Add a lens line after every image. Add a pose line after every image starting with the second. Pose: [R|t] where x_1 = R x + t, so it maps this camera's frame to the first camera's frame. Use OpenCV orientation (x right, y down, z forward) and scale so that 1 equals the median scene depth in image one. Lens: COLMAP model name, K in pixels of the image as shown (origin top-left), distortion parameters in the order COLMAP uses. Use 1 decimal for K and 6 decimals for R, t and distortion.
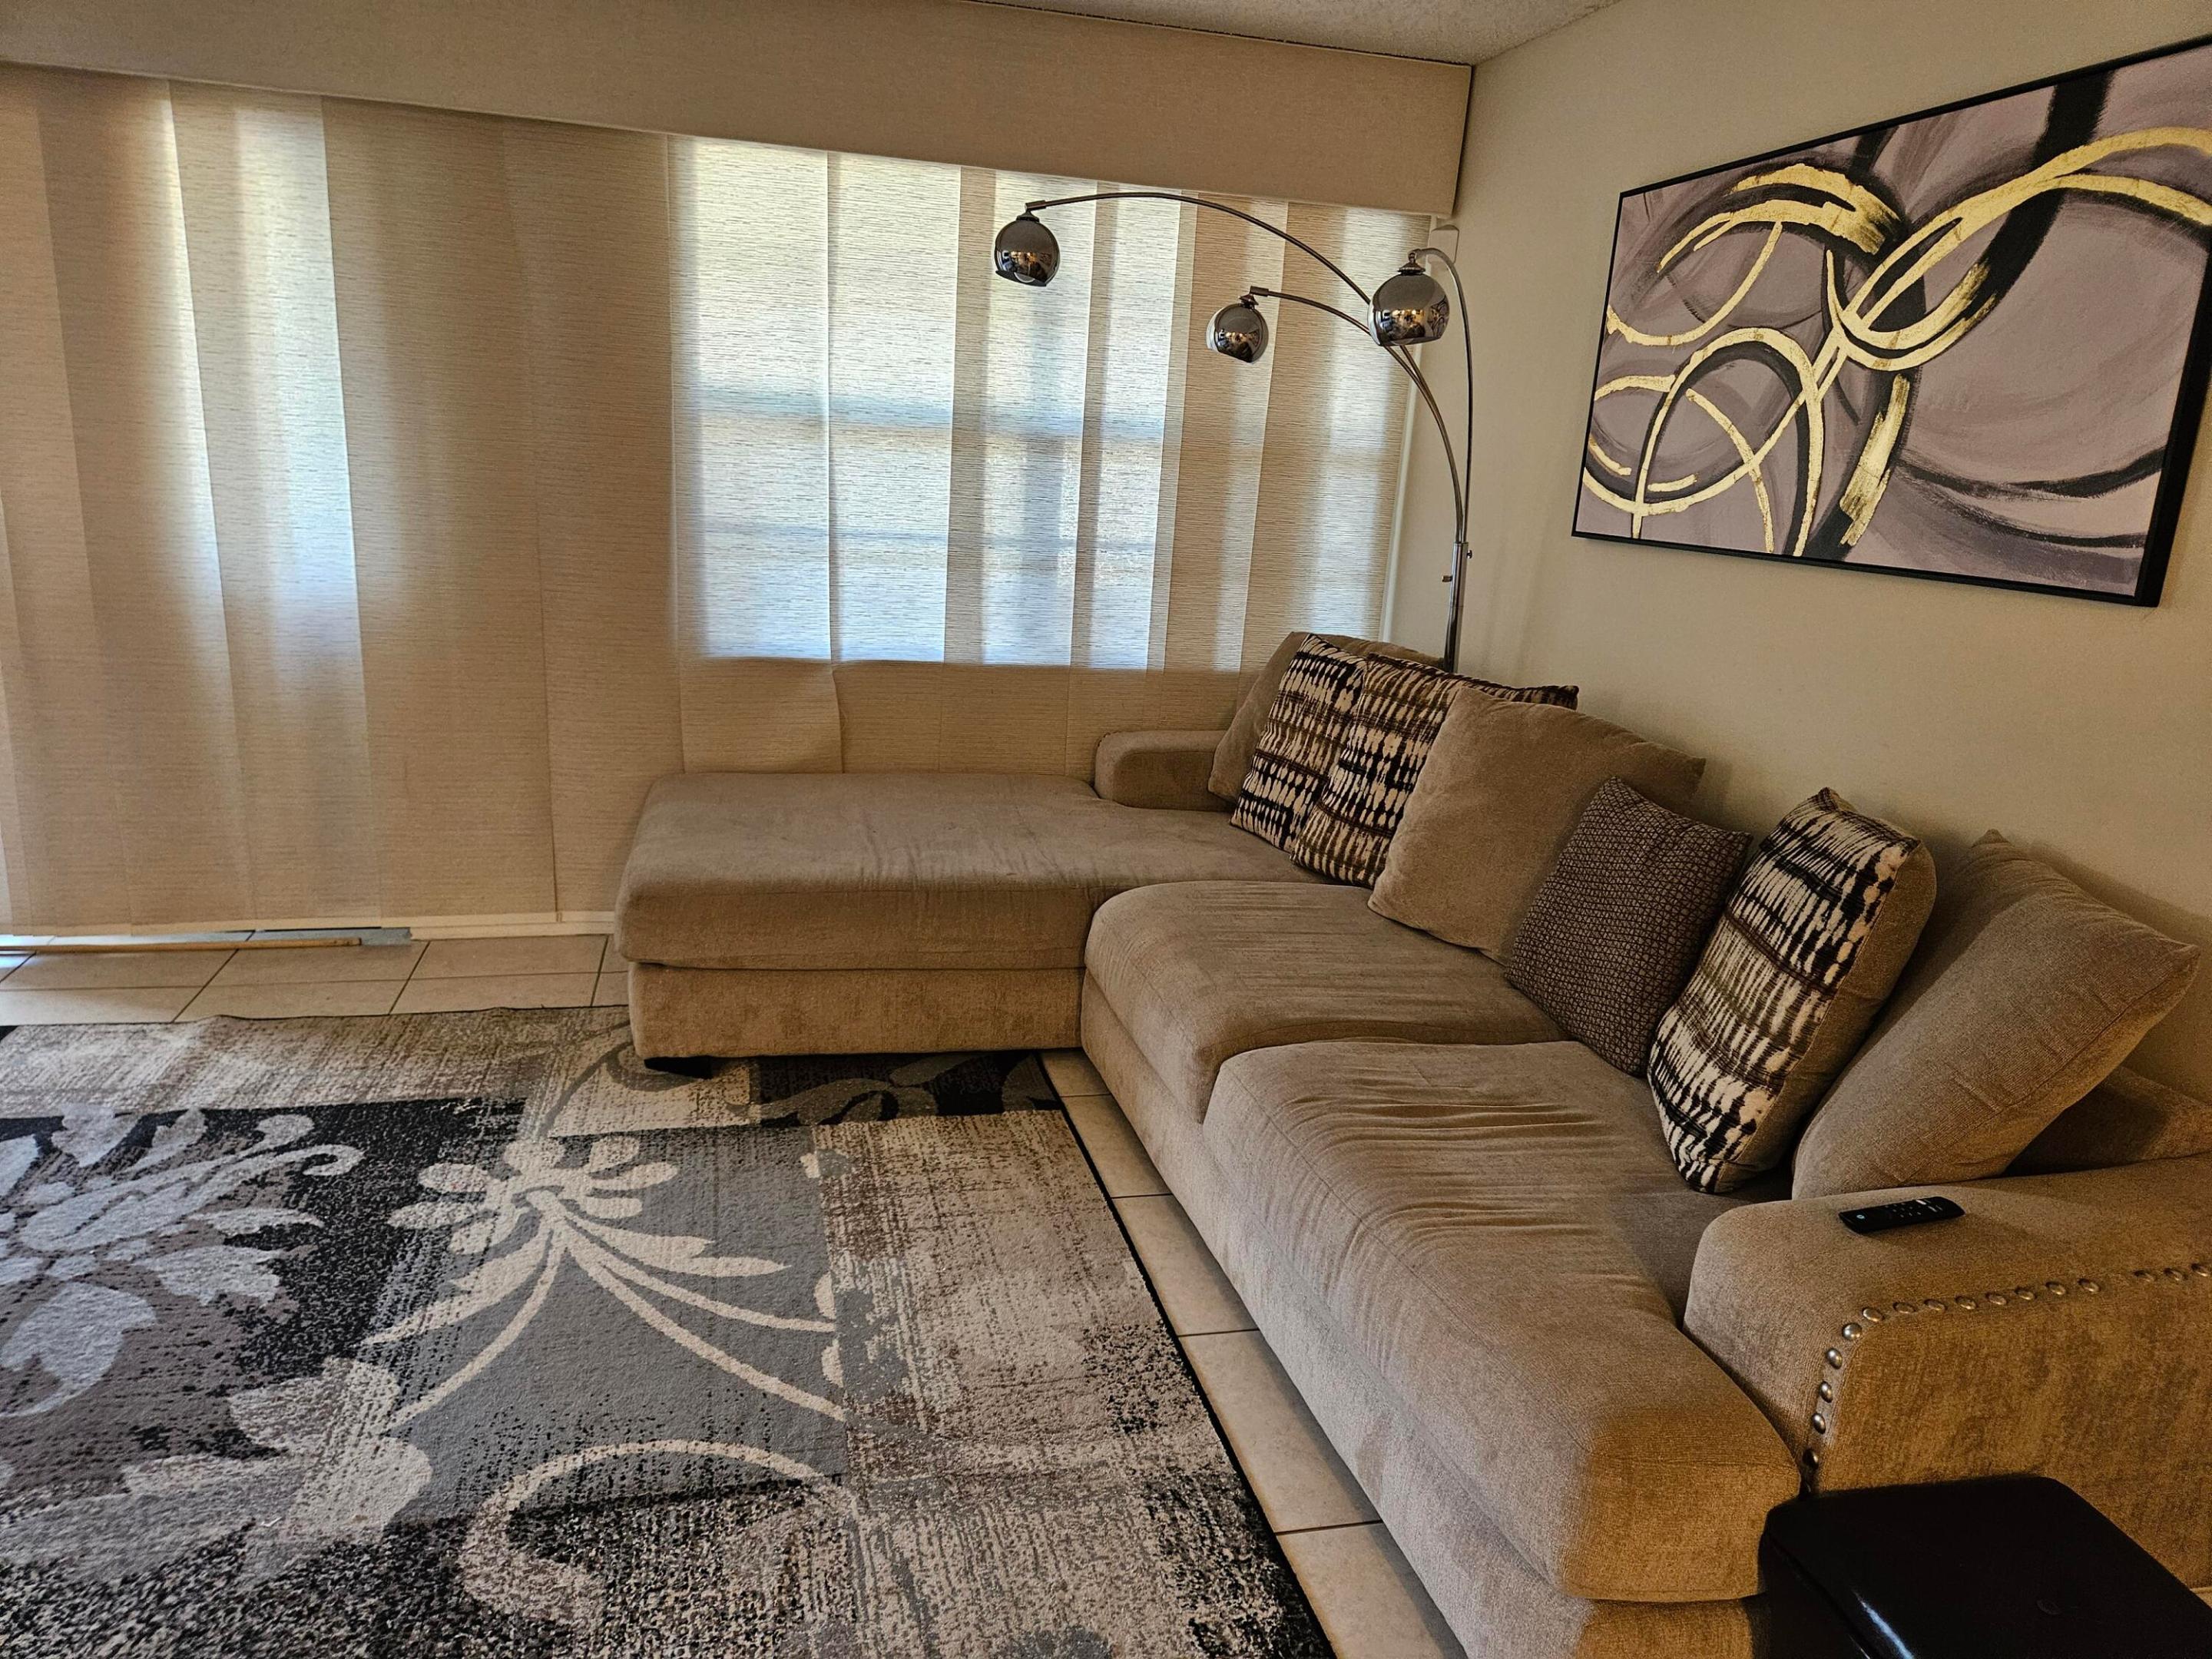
lens RADIAL K [[1480.0, 0, 1112.5], [0, 1480.0, 824.7], [0, 0, 1]] dist [0.061781, -0.045640]
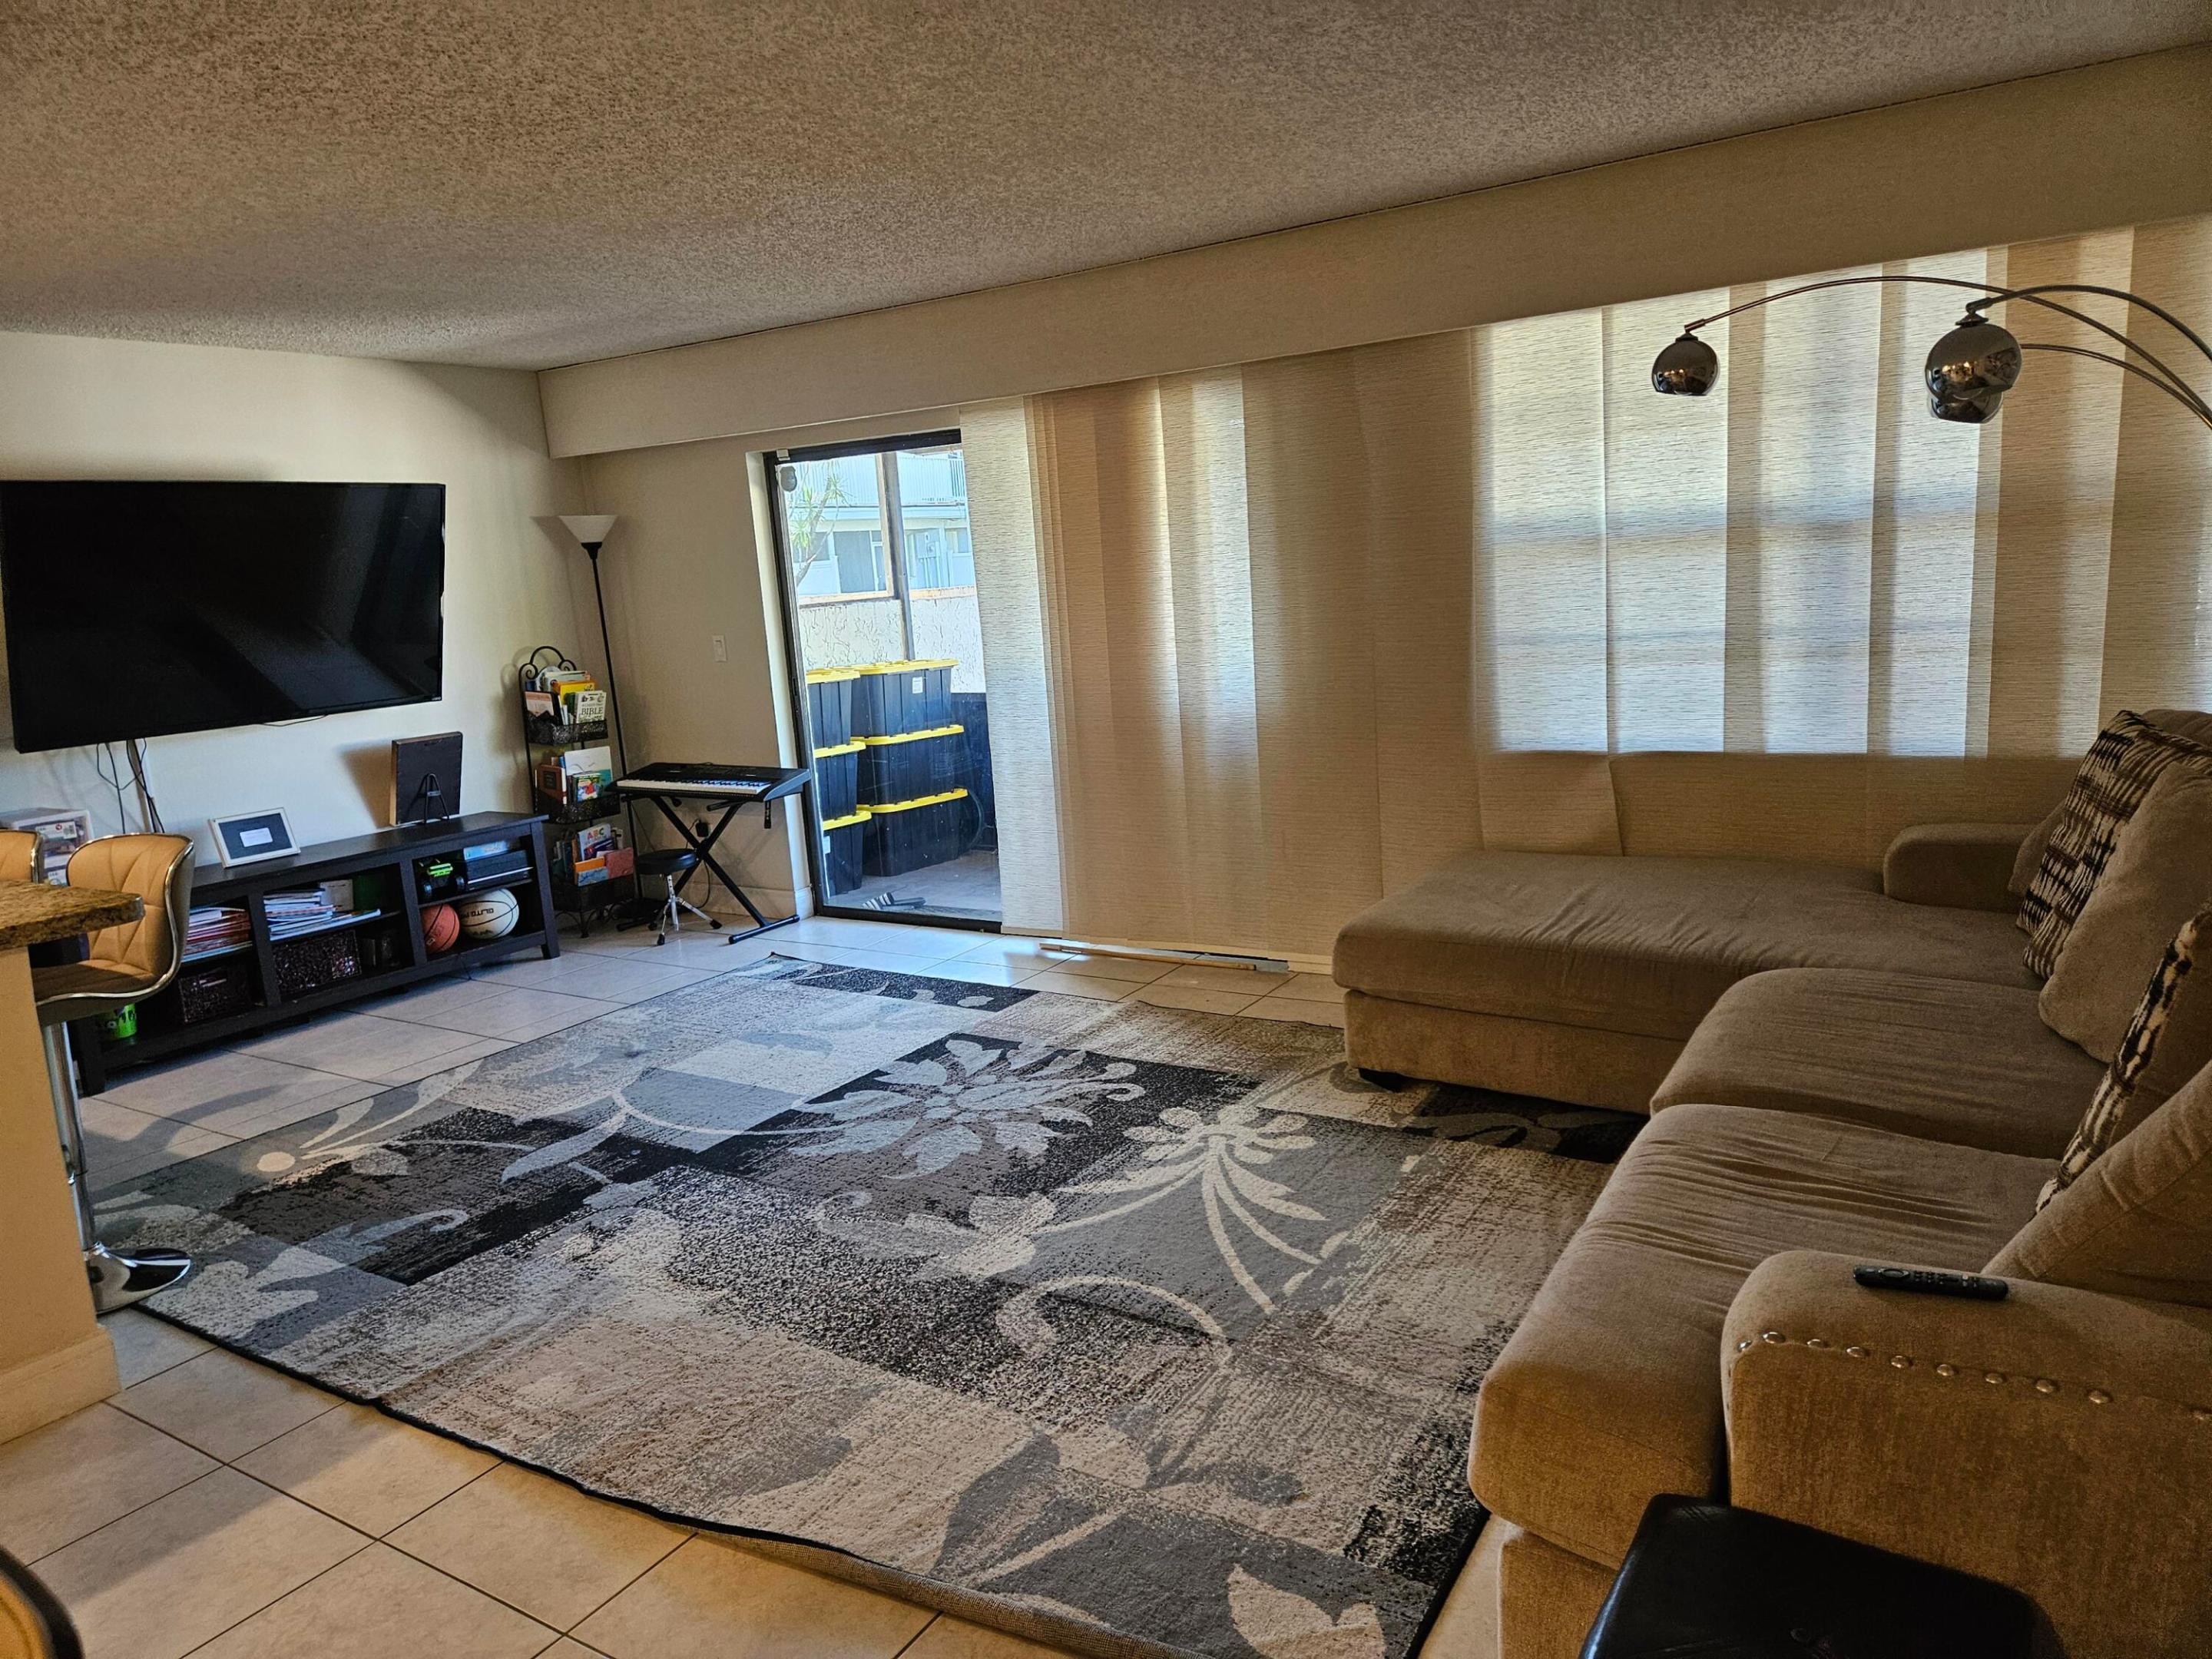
lens RADIAL K [[1480.0, 0, 1090.0], [0, 1480.0, 838.0], [0, 0, 1]] dist [0.061781, -0.045640]
pose [[0.682390, 0.025273, -0.730551, 0.425697], [-0.078455, 0.996162, -0.038821, 0.029829], [0.726766, 0.083806, 0.681753, -0.025078]]
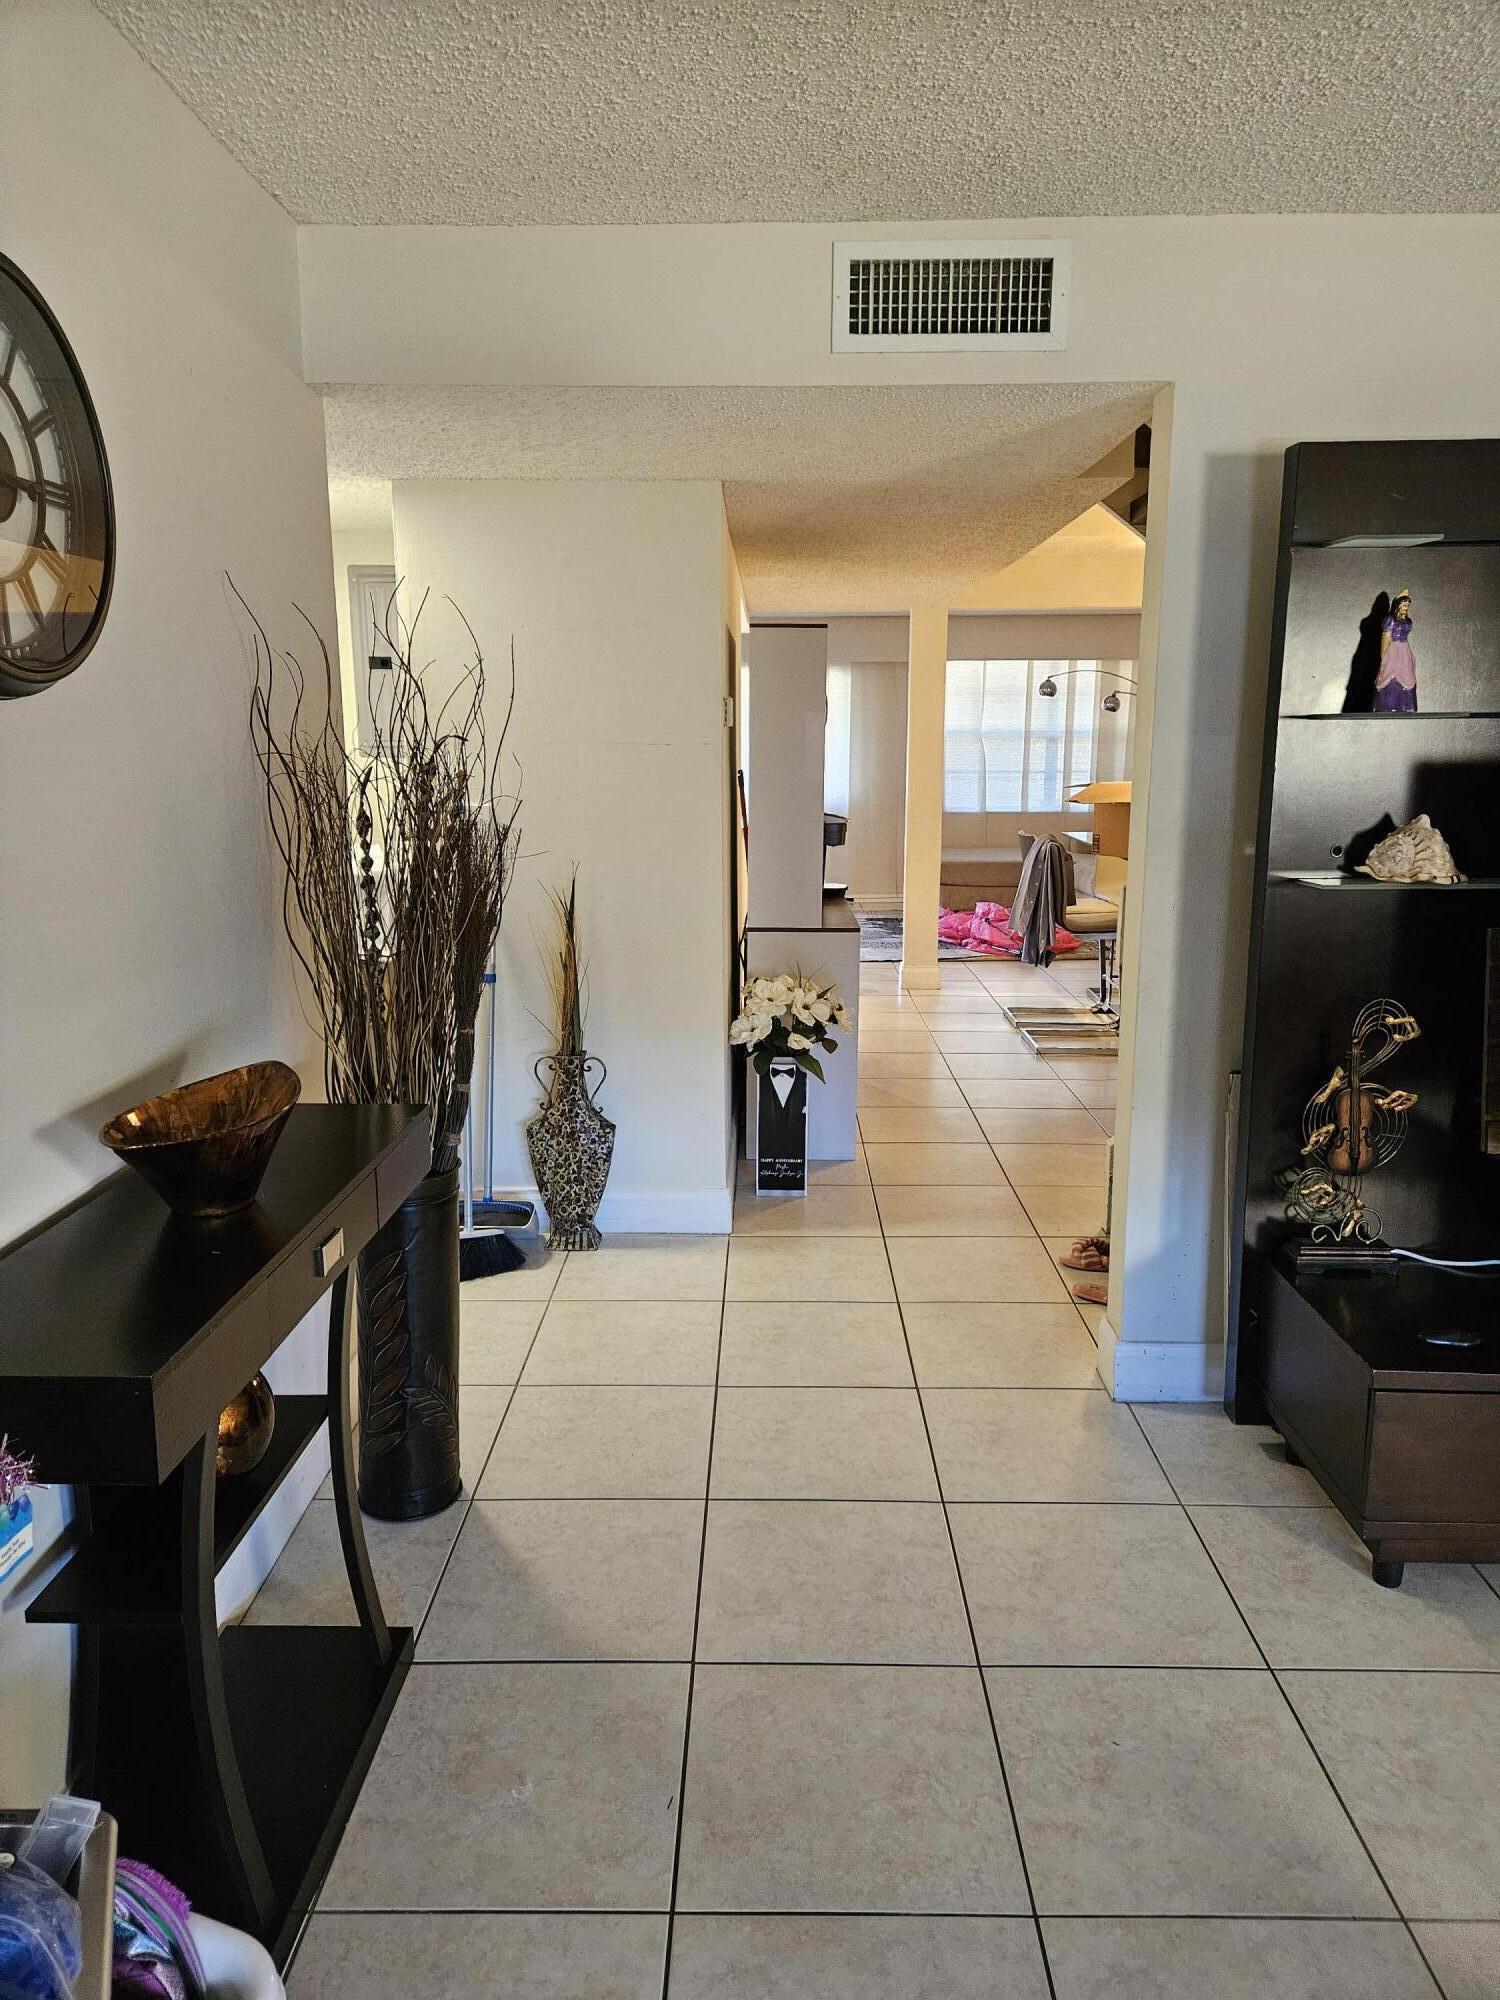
lens RADIAL K [[1338.2, 0, 739.7], [0, 1338.2, 988.3], [0, 0, 1]] dist [0.061781, -0.045640]
pose [[0.964959, -0.015556, -0.261939, 0.063842], [-0.004751, 0.997042, -0.076715, 0.583164], [0.262357, 0.075272, 0.962031, -2.231151]]
